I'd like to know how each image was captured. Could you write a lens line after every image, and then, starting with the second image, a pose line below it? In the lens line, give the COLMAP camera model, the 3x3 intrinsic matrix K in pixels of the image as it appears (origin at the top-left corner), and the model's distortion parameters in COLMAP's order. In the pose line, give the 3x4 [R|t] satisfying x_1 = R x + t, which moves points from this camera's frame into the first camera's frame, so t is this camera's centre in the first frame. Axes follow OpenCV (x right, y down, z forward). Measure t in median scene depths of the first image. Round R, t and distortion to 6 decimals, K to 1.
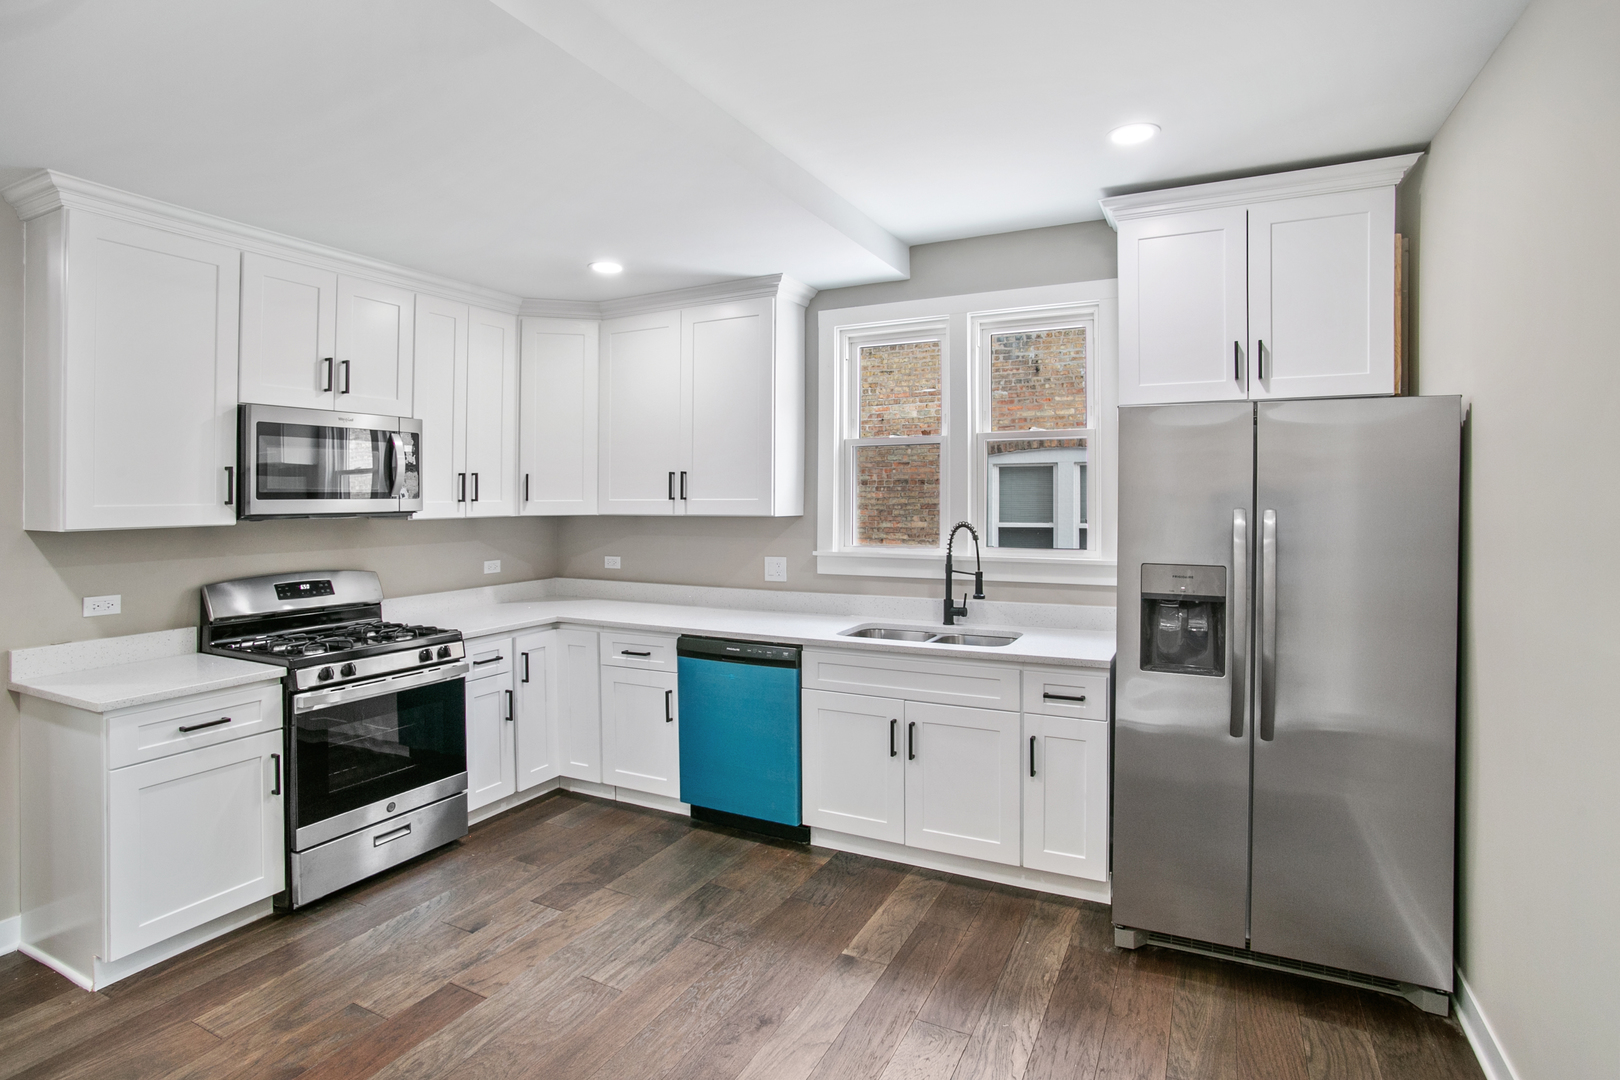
lens RADIAL K [[810.2, 0, 810.0], [0, 810.2, 540.0], [0, 0, 1]] dist [-0.087248, 0.034748]
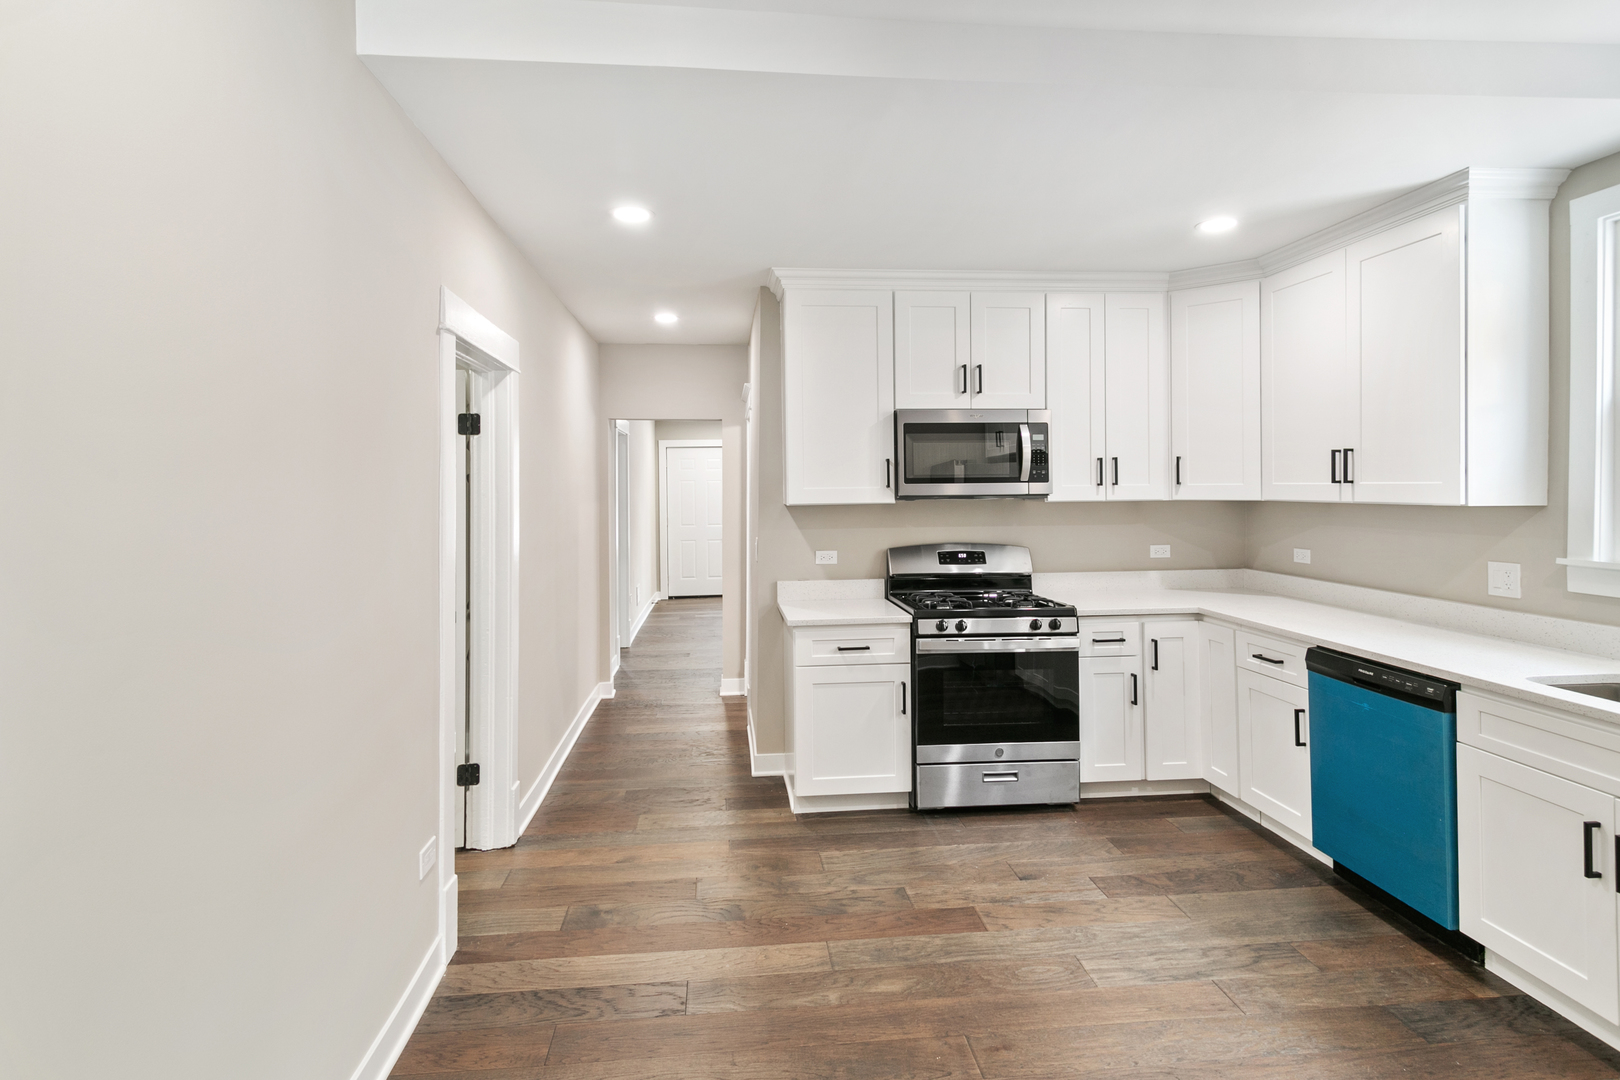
lens RADIAL K [[840.1, 0, 808.2], [0, 840.1, 550.5], [0, 0, 1]] dist [-0.000432, -0.000821]
pose [[0.536617, 0.064397, -0.841365, 0.311006], [-0.037548, 0.997918, 0.052432, -0.007026], [0.842990, 0.003456, 0.537918, 0.100302]]
